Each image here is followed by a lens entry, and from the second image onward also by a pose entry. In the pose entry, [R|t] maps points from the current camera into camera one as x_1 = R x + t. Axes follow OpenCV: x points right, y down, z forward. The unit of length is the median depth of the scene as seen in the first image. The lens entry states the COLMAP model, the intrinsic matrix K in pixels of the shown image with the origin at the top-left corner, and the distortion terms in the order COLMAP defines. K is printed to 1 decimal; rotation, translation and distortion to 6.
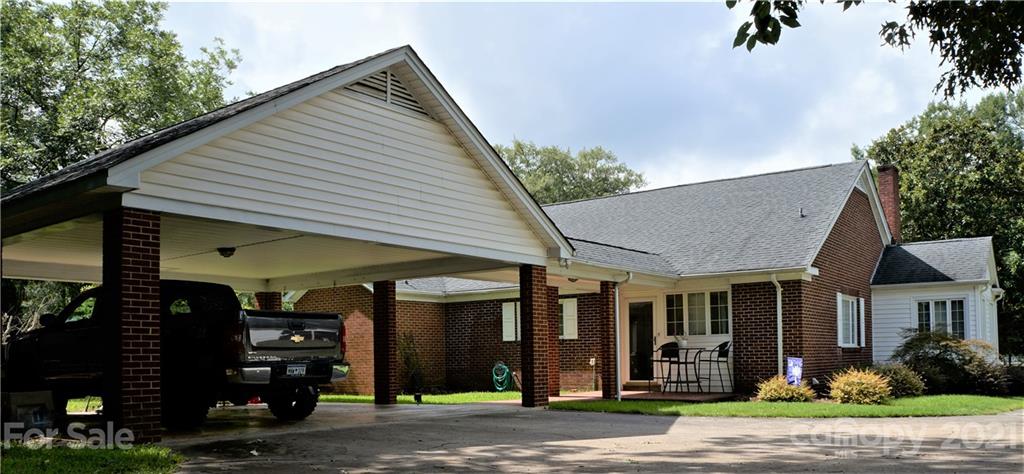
lens RADIAL K [[833.3, 0, 512.2], [0, 833.3, 313.6], [0, 0, 1]] dist [-0.016344, -0.003663]
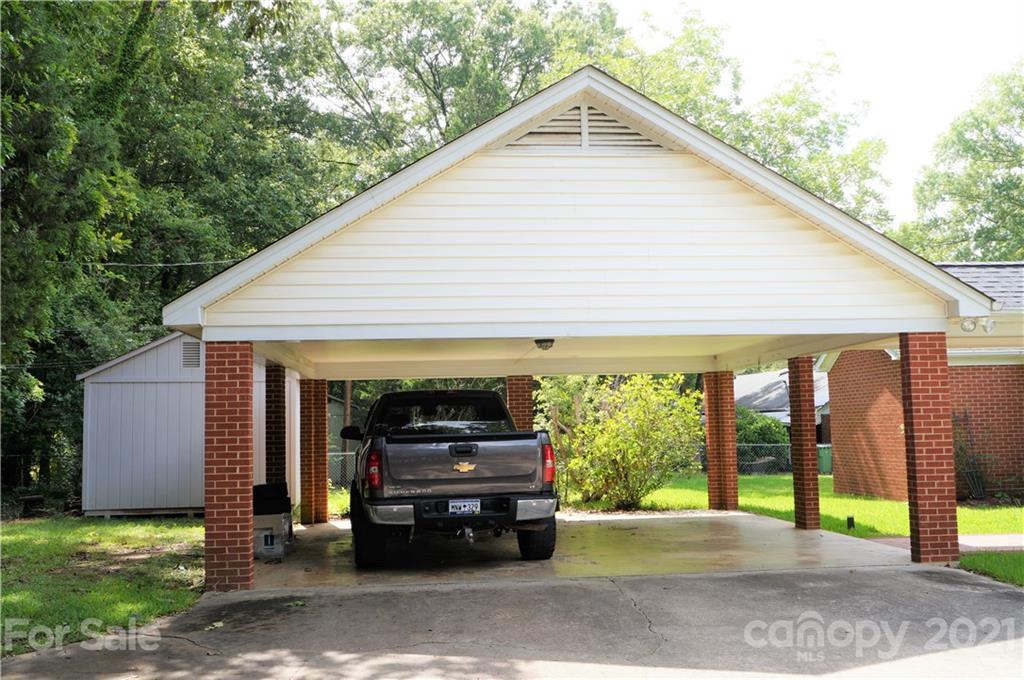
lens RADIAL K [[999.0, 0, 512.0], [0, 999.0, 340.0], [0, 0, 1]] dist [-0.045234, -0.001182]
pose [[0.678070, -0.060030, -0.732542, 0.363985], [0.049610, 0.998124, -0.035873, -0.041800], [0.733321, -0.012016, 0.679776, 0.276951]]
